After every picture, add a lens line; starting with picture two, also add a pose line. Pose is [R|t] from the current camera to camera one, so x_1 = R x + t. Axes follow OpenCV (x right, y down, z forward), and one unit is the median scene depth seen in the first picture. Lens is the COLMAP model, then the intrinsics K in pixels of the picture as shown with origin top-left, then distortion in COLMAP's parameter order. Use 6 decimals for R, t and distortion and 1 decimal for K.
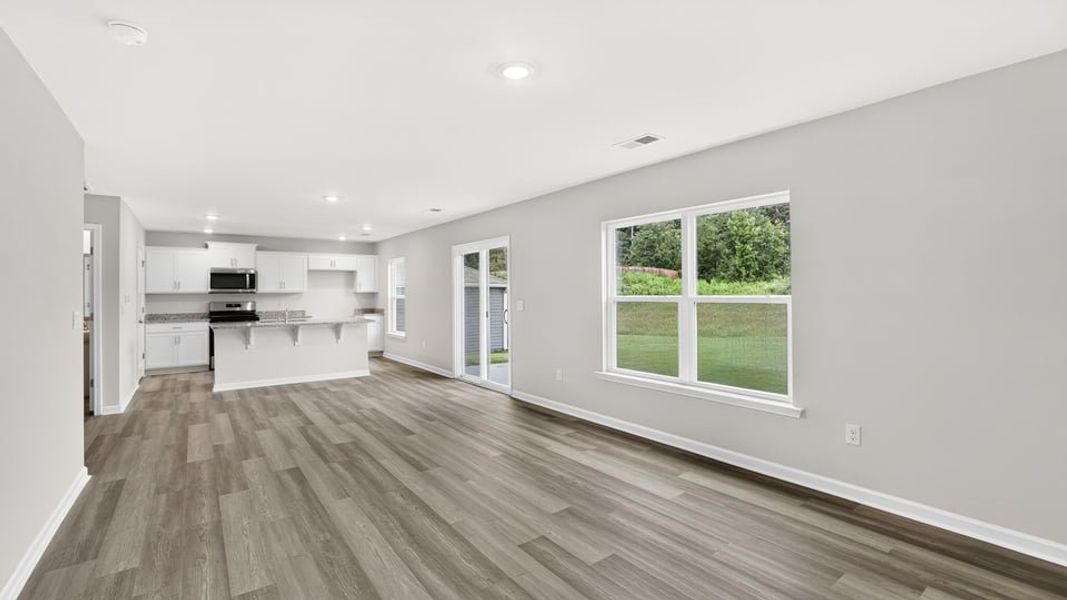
lens RADIAL K [[466.1, 0, 526.2], [0, 466.1, 276.7], [0, 0, 1]] dist [-0.011371, 0.003468]
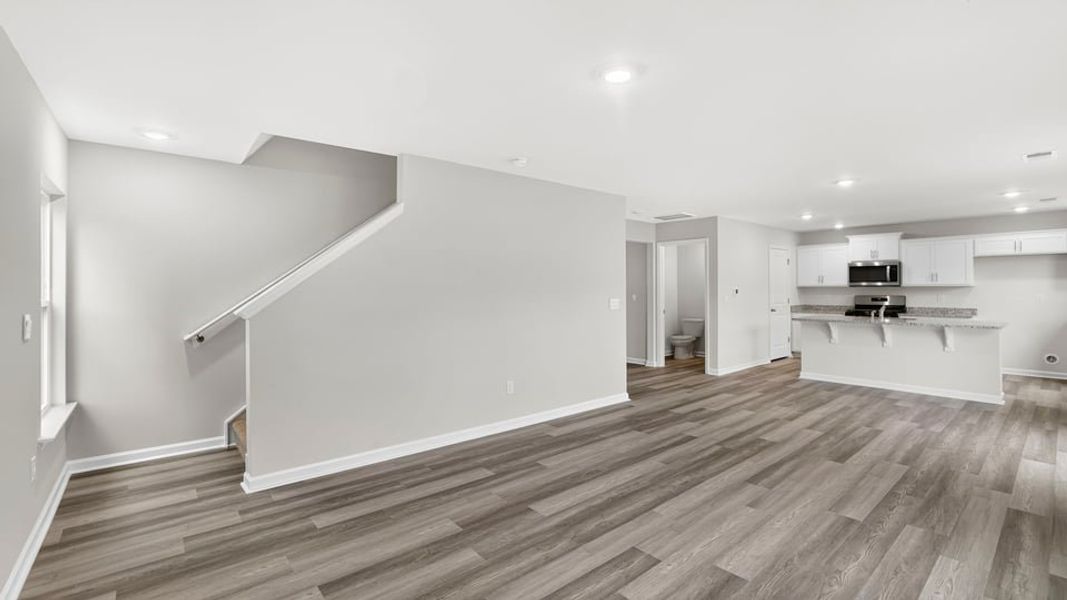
lens RADIAL K [[466.1, 0, 518.2], [0, 466.1, 289.7], [0, 0, 1]] dist [-0.011371, 0.003468]
pose [[0.059549, 0.008581, -0.998189, 0.556380], [0.040992, 0.999099, 0.011034, 0.002134], [0.997383, -0.041575, 0.059144, 0.413022]]
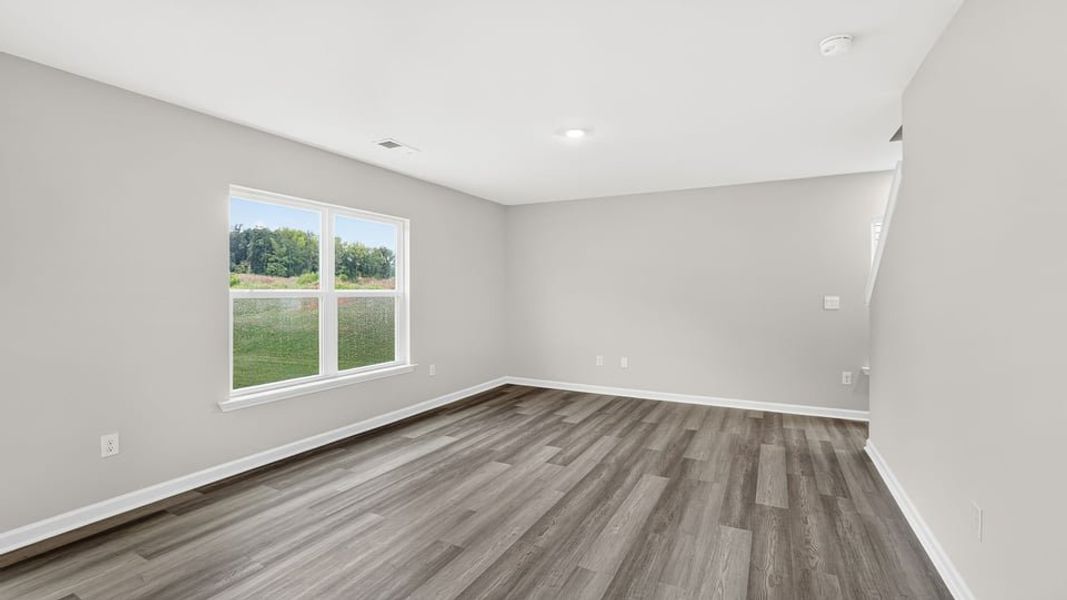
lens RADIAL K [[466.1, 0, 535.1], [0, 466.1, 296.0], [0, 0, 1]] dist [-0.011371, 0.003468]
pose [[-0.455260, 0.004401, 0.890348, -0.704342], [-0.032176, 0.999253, -0.021391, 0.058817], [-0.889777, -0.038386, -0.454778, 1.003313]]
